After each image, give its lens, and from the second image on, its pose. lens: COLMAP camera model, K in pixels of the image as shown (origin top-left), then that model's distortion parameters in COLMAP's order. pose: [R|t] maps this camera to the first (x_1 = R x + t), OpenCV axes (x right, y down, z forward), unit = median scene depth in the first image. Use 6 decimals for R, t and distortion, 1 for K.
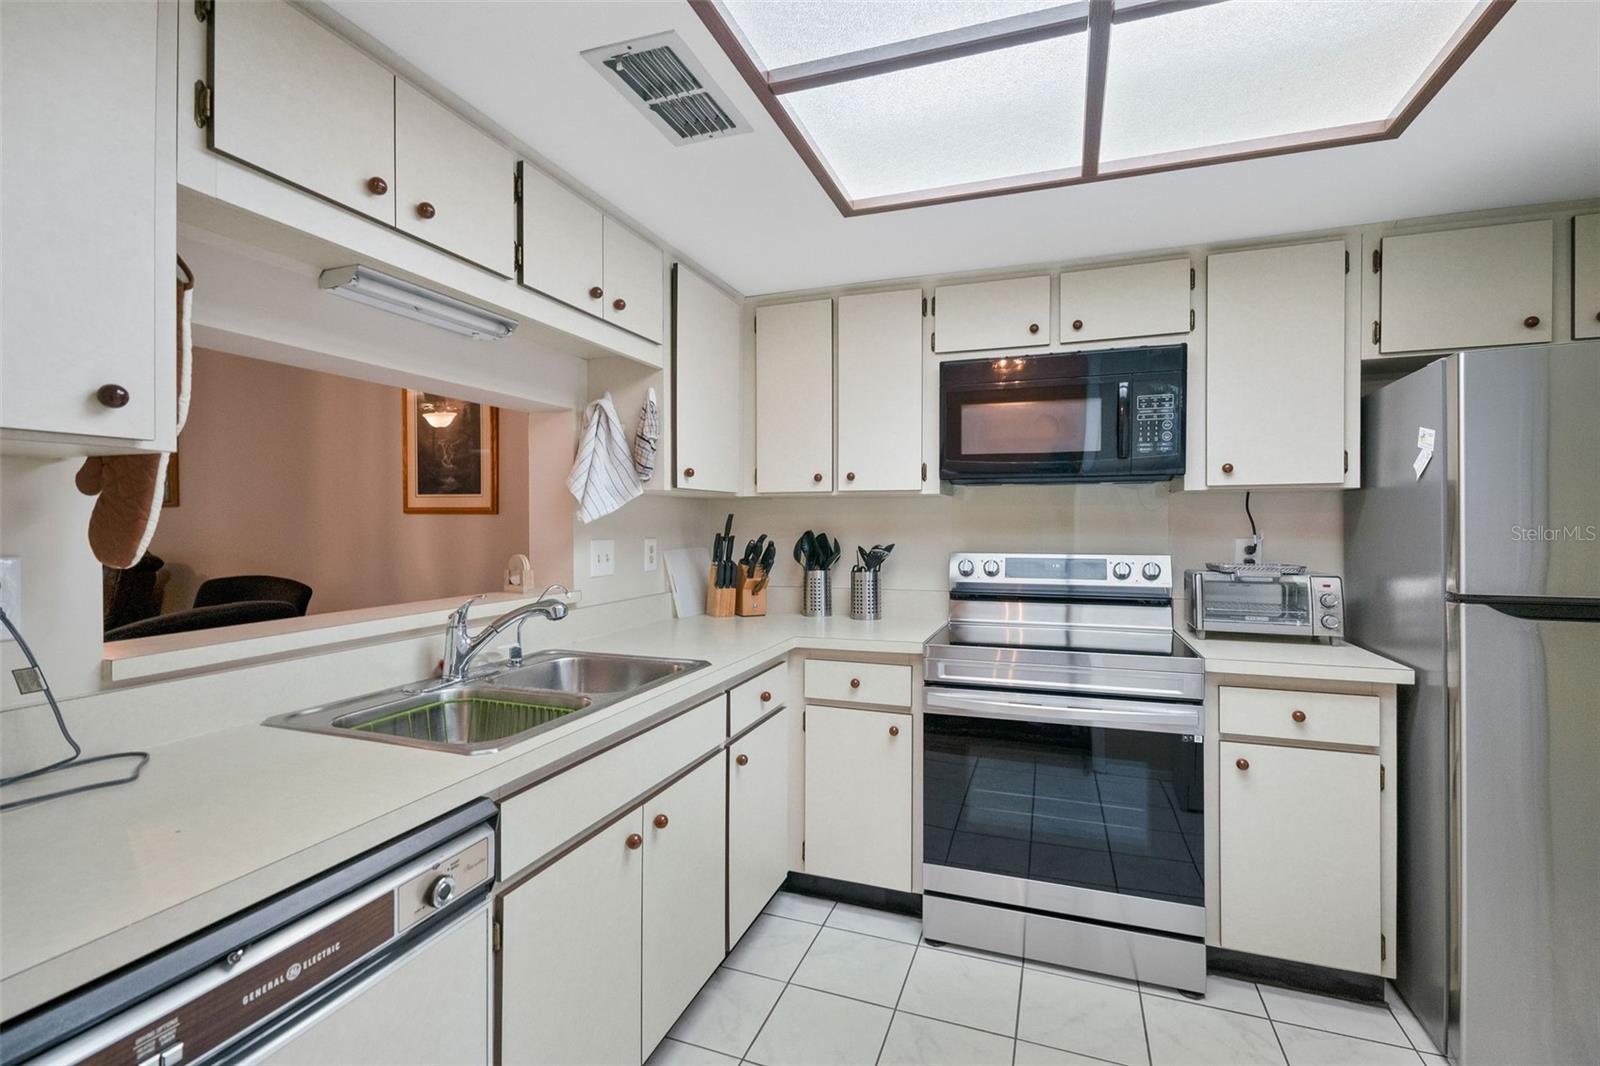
lens RADIAL K [[726.5, 0, 786.4], [0, 726.5, 523.8], [0, 0, 1]] dist [0.001939, -0.001572]
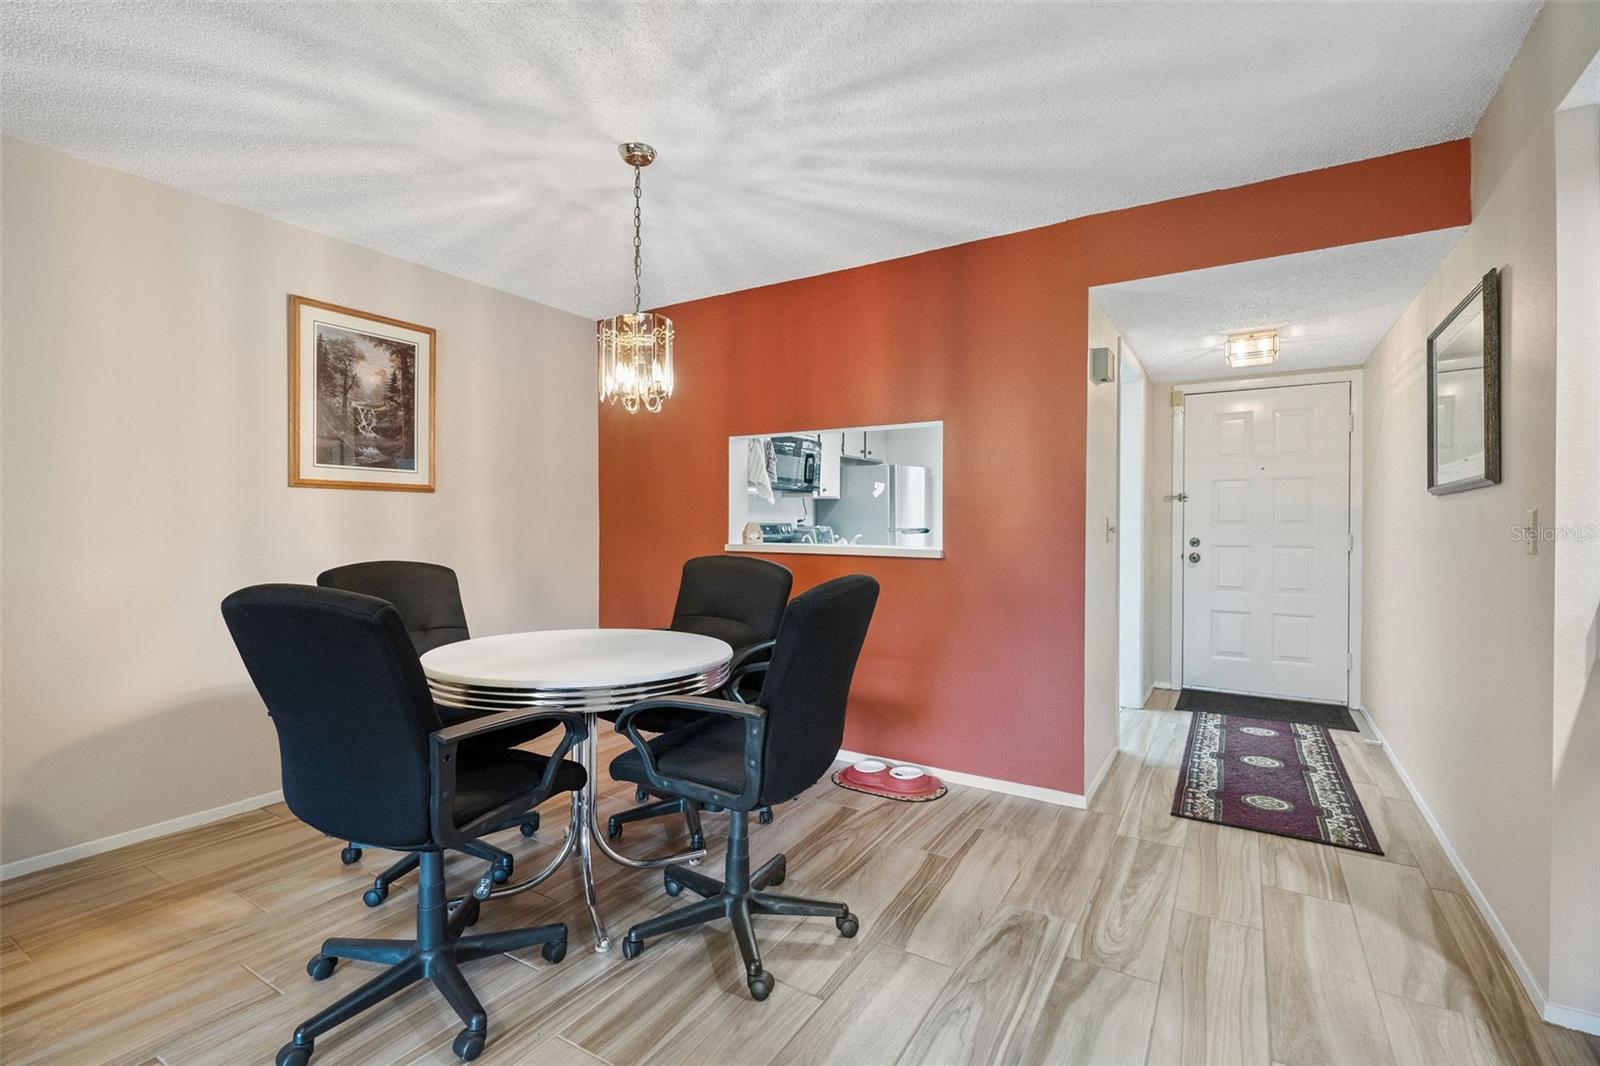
lens RADIAL K [[726.5, 0, 792.2], [0, 726.5, 532.3], [0, 0, 1]] dist [0.001939, -0.001572]
pose [[0.202595, -0.016084, 0.979131, -1.929257], [0.000509, 0.999867, 0.016319, 0.035910], [-0.979263, -0.002808, 0.202576, 0.535728]]
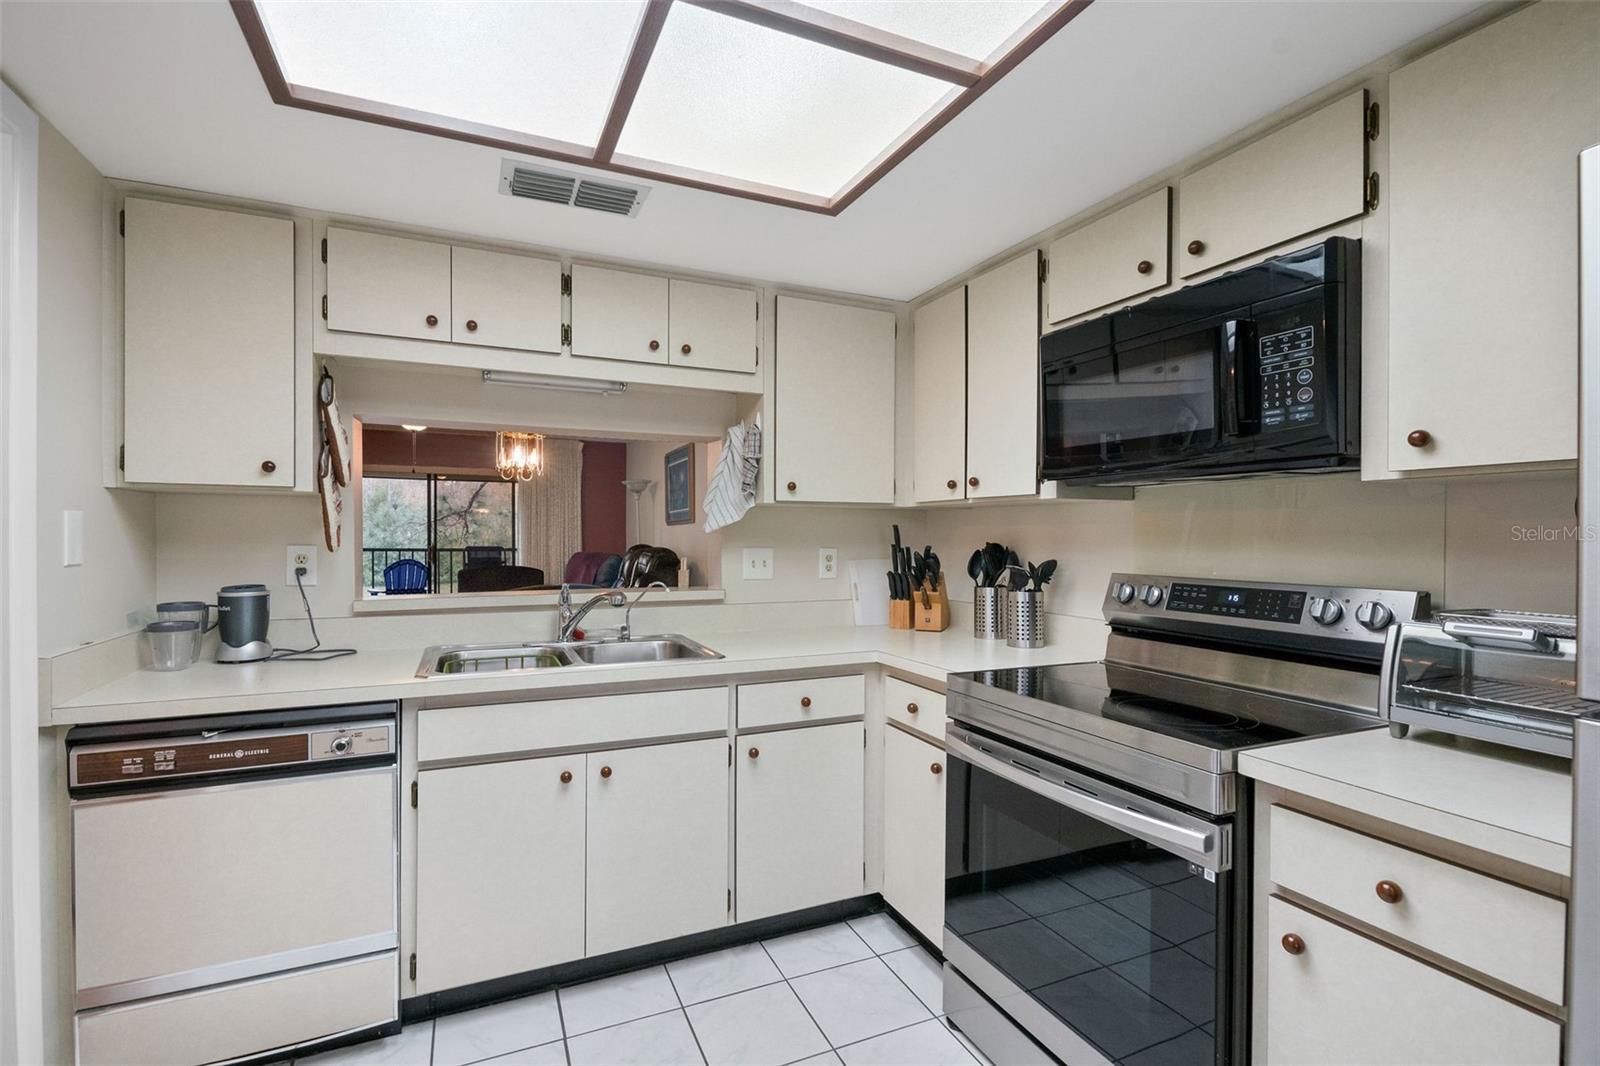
lens RADIAL K [[726.5, 0, 792.8], [0, 726.5, 540.3], [0, 0, 1]] dist [0.001939, -0.001572]
pose [[0.697539, 0.010554, -0.716469, 0.647035], [-0.007749, 0.999944, 0.007186, 0.001894], [0.716505, 0.000539, 0.697582, 0.250725]]
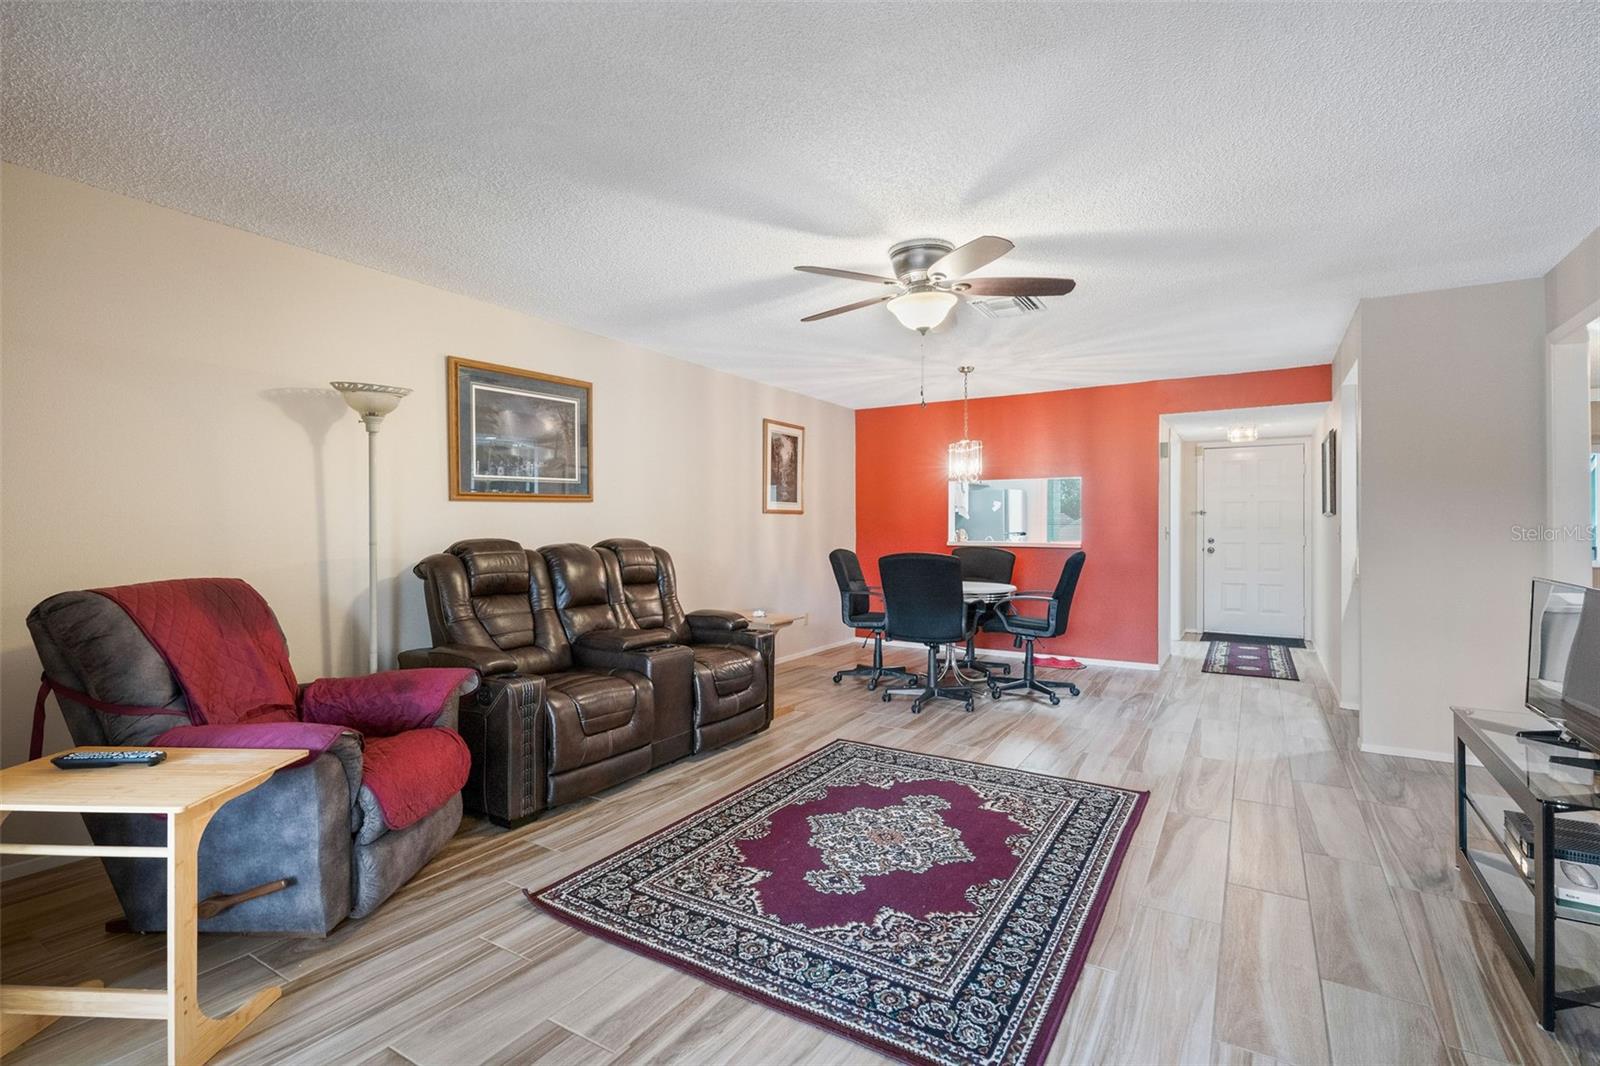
lens RADIAL K [[726.5, 0, 796.7], [0, 726.5, 531.8], [0, 0, 1]] dist [0.001939, -0.001572]
pose [[0.208720, -0.011102, 0.977912, -3.343166], [0.002977, 0.999938, 0.010717, 0.016063], [-0.977971, 0.000674, 0.208741, 0.998244]]
